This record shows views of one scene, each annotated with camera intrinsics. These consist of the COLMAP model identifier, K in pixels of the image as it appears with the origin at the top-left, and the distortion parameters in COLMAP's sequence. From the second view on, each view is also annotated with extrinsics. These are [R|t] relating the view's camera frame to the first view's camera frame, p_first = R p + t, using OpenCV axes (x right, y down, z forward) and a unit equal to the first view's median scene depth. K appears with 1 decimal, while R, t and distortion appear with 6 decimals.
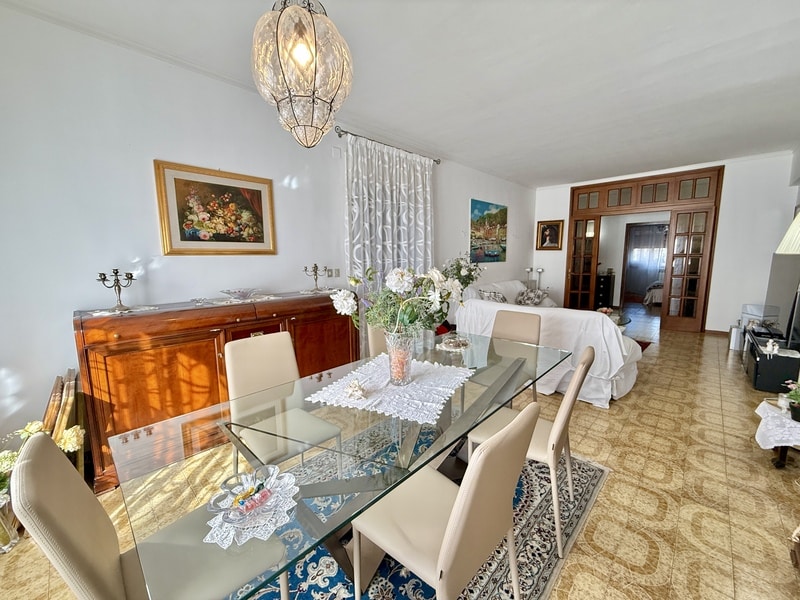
lens RADIAL K [[318.0, 0, 403.3], [0, 318.0, 299.0], [0, 0, 1]] dist [-0.001177, 0.000024]
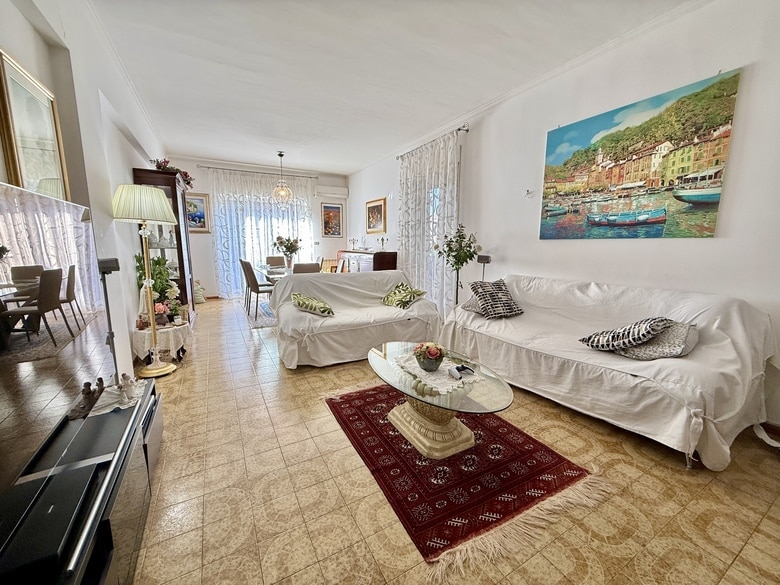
lens RADIAL K [[310.1, 0, 386.6], [0, 310.1, 291.7], [0, 0, 1]] dist [-0.001177, 0.000024]
pose [[-0.300531, 0.156929, -0.940773, 0.848159], [-0.129255, 0.970570, 0.203190, -0.094184], [0.944973, 0.182665, -0.271403, 0.865246]]
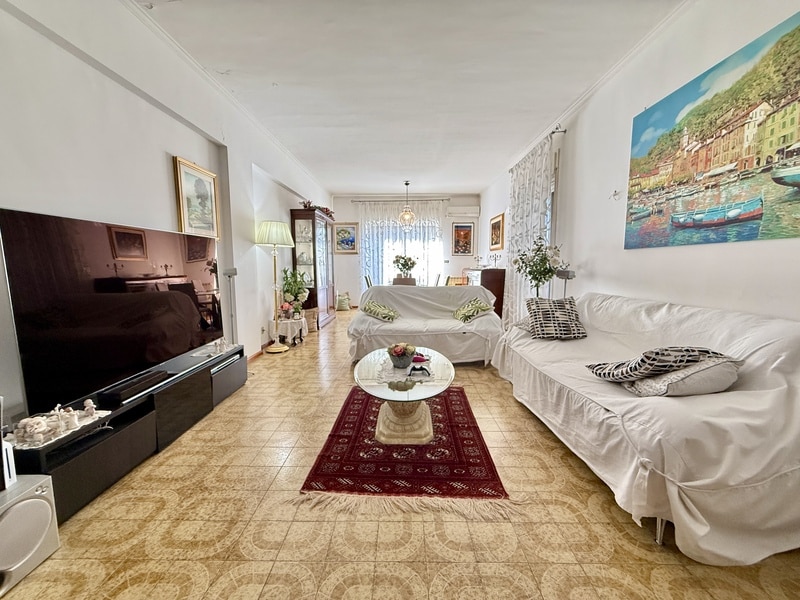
lens RADIAL K [[318.0, 0, 397.5], [0, 318.0, 299.0], [0, 0, 1]] dist [-0.001177, 0.000024]
pose [[-0.737684, 0.087635, -0.669435, 0.782351], [-0.078601, 0.973650, 0.214074, -0.111221], [0.670555, 0.210537, -0.711357, 1.088172]]
